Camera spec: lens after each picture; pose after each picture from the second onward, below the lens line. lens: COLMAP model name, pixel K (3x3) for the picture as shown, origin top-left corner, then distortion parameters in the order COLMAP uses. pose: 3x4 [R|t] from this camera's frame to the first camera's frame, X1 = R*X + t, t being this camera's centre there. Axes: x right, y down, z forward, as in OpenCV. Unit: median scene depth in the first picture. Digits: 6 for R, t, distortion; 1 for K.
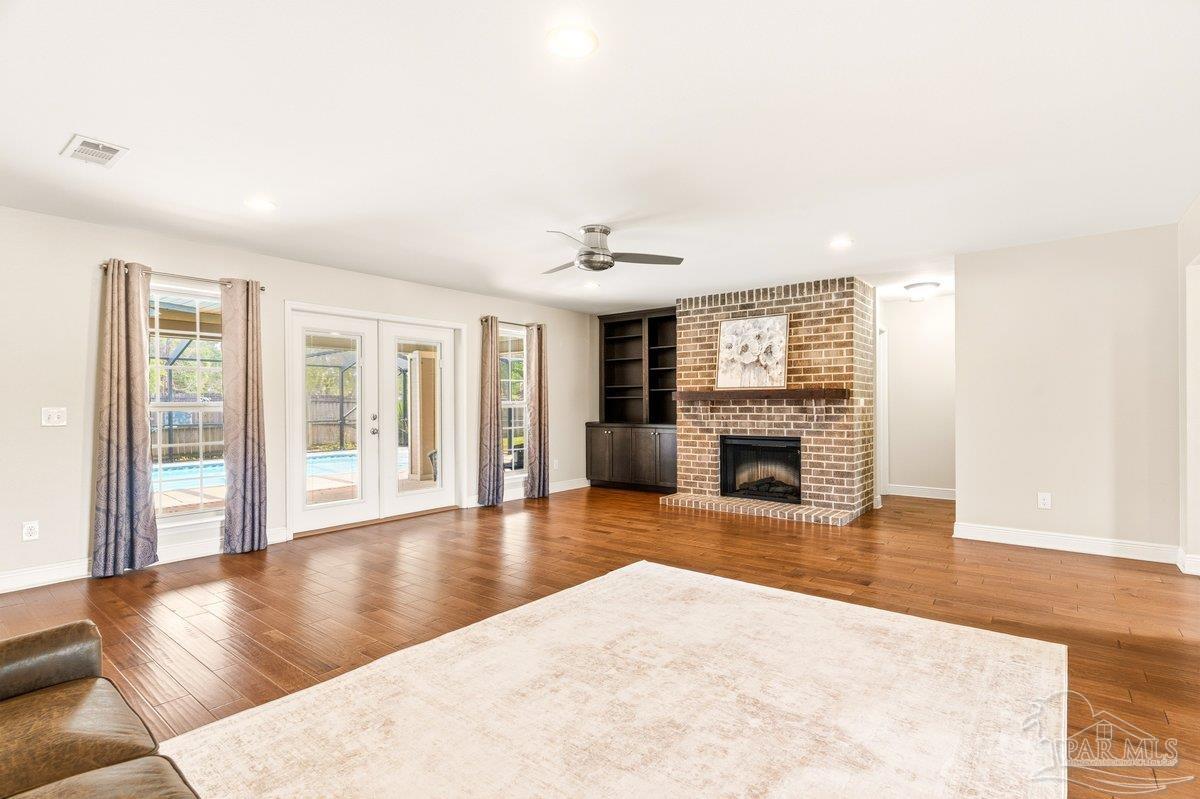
lens RADIAL K [[573.6, 0, 601.2], [0, 573.6, 398.5], [0, 0, 1]] dist [0.002342, 0.000380]
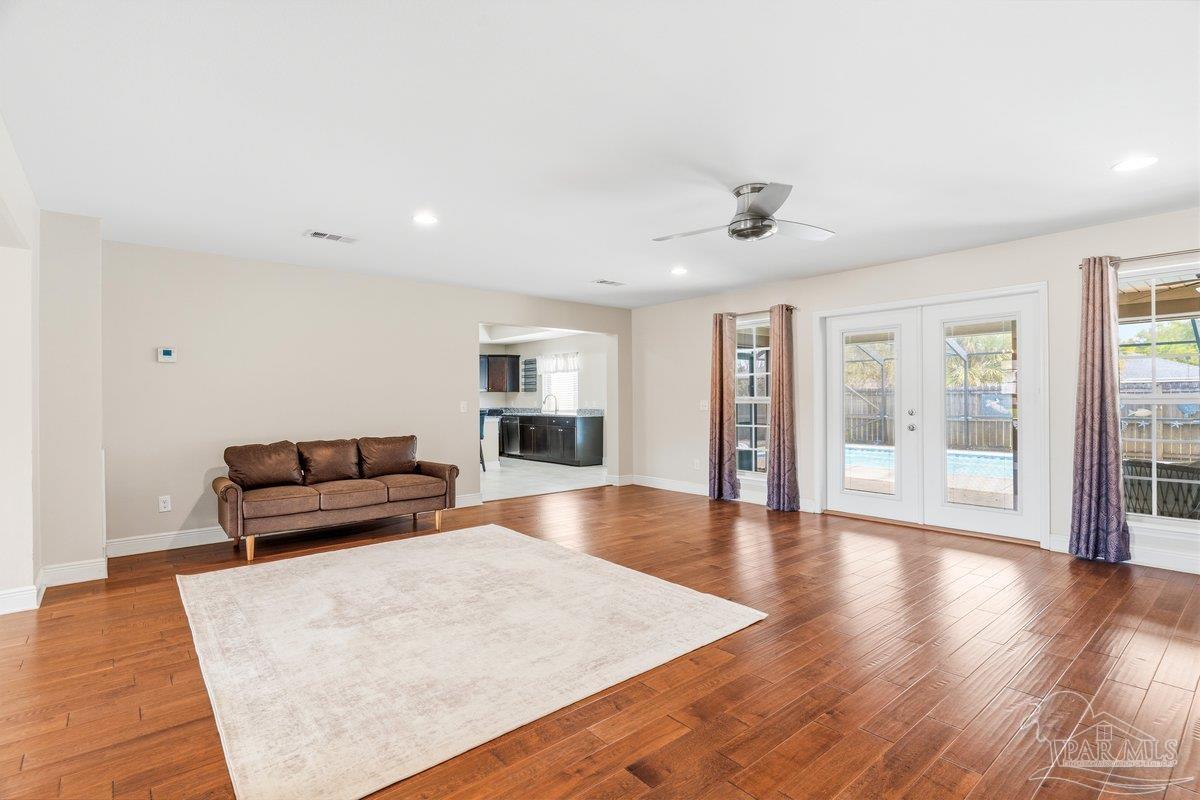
lens RADIAL K [[573.6, 0, 604.2], [0, 573.6, 403.0], [0, 0, 1]] dist [0.002342, 0.000380]
pose [[-0.192133, 0.012545, -0.981289, 1.261188], [0.014438, 0.999846, 0.009955, 0.000018], [0.981263, -0.012256, -0.192285, 1.419977]]
